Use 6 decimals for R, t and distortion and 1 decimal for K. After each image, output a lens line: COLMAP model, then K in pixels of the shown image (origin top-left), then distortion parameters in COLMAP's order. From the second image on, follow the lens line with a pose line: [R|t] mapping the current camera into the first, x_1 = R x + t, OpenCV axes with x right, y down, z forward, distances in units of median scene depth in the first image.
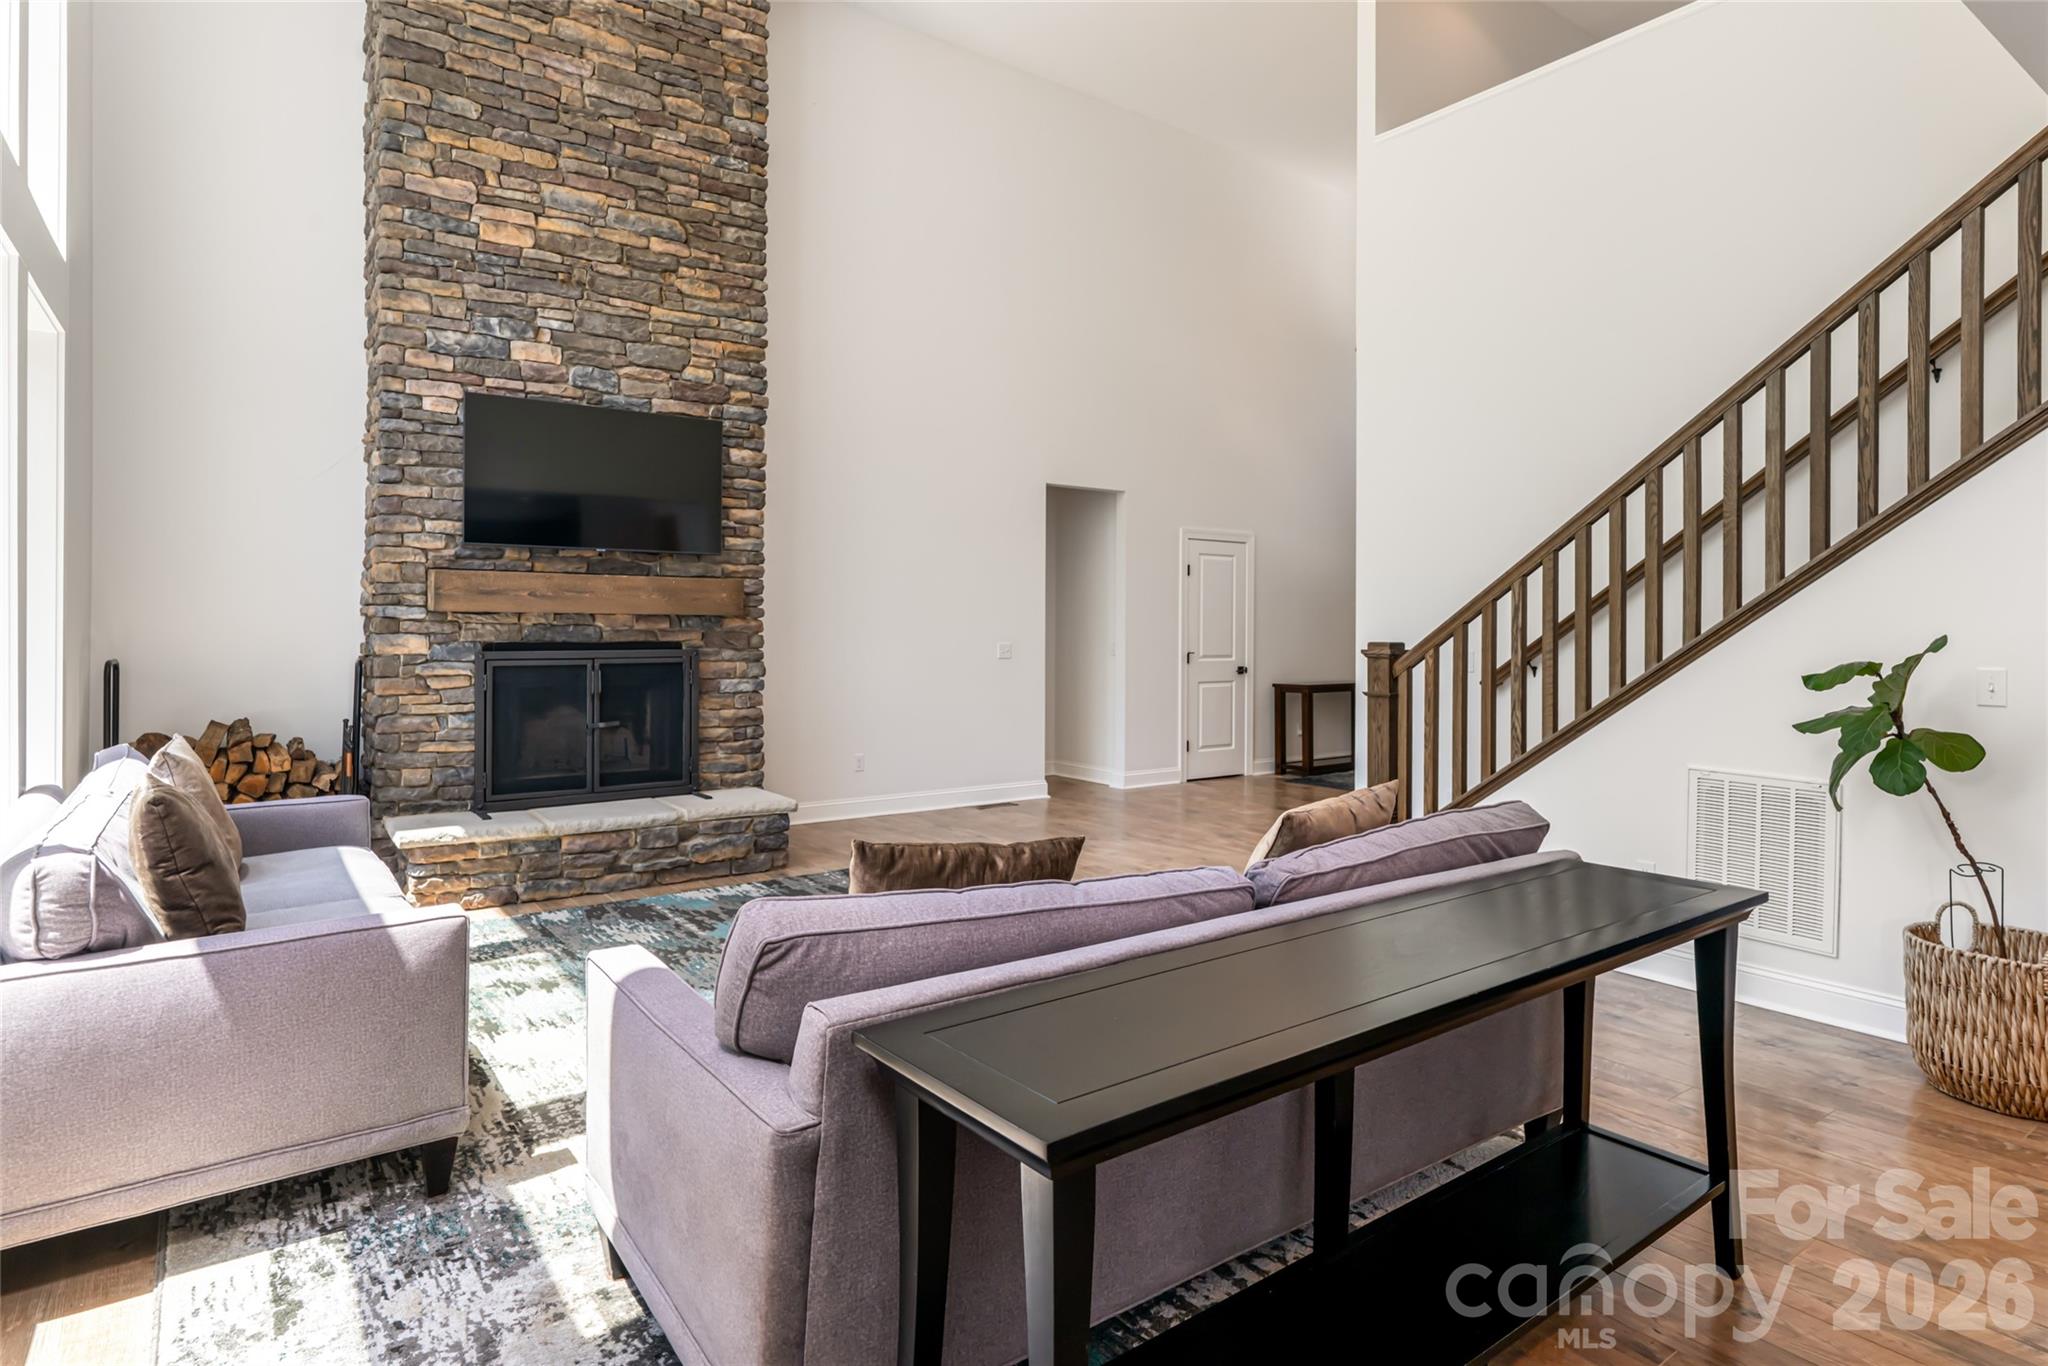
lens RADIAL K [[1104.7, 0, 1010.3], [0, 1104.7, 624.4], [0, 0, 1]] dist [0.003038, -0.002828]
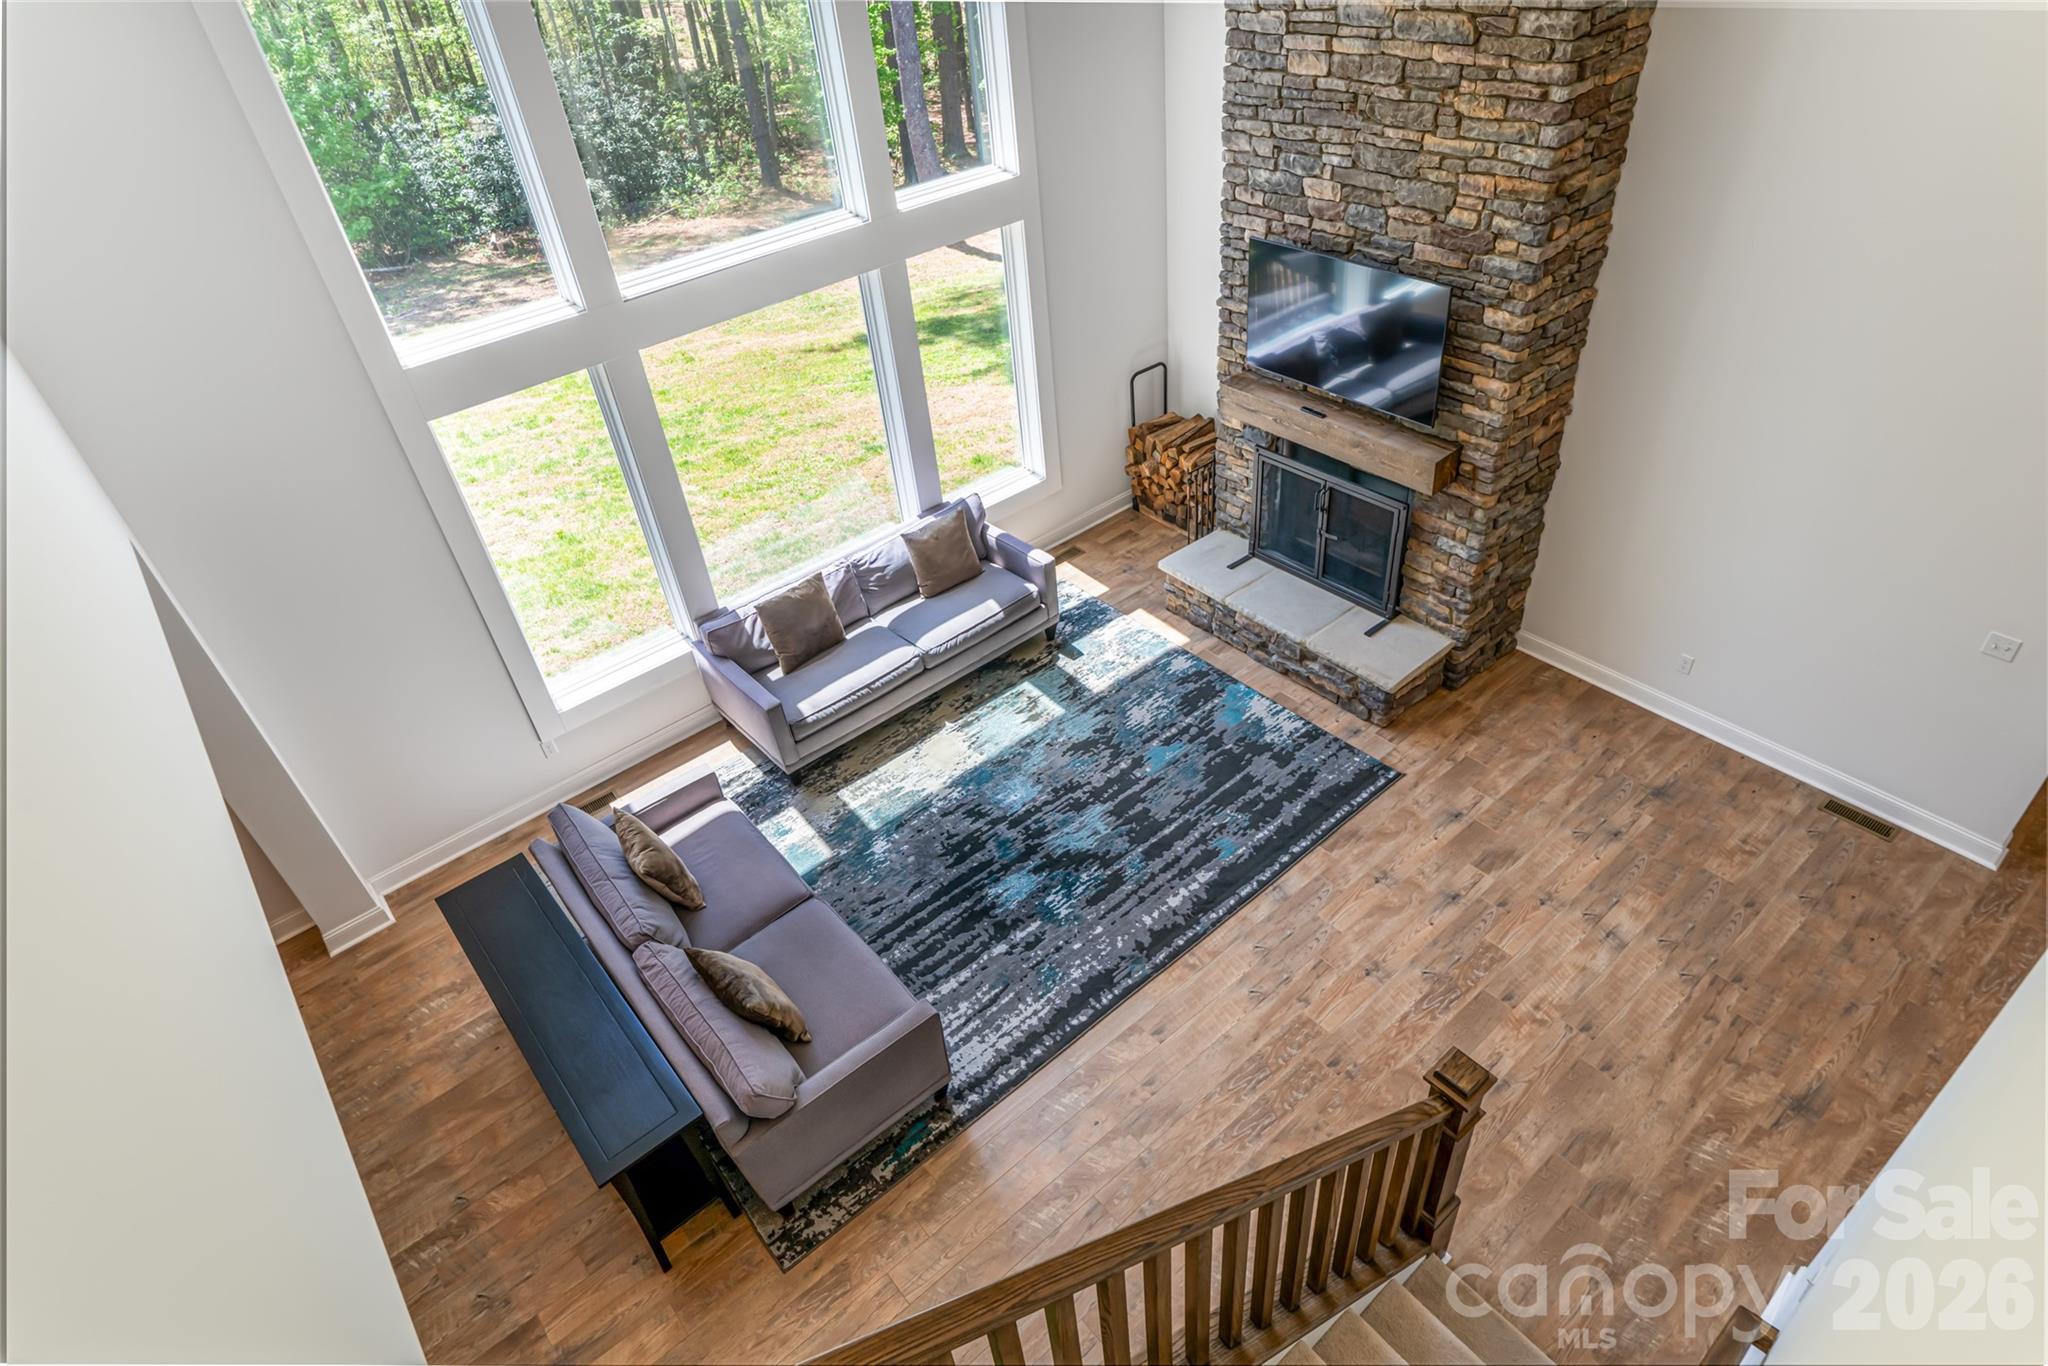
lens RADIAL K [[1122.7, 0, 1010.0], [0, 1122.7, 670.2], [0, 0, 1]] dist [0.002801, -0.000139]
pose [[0.064472, 0.603628, -0.794655, 0.647291], [0.096155, 0.788849, 0.607019, -0.557277], [0.993276, -0.115546, -0.007183, 0.677981]]
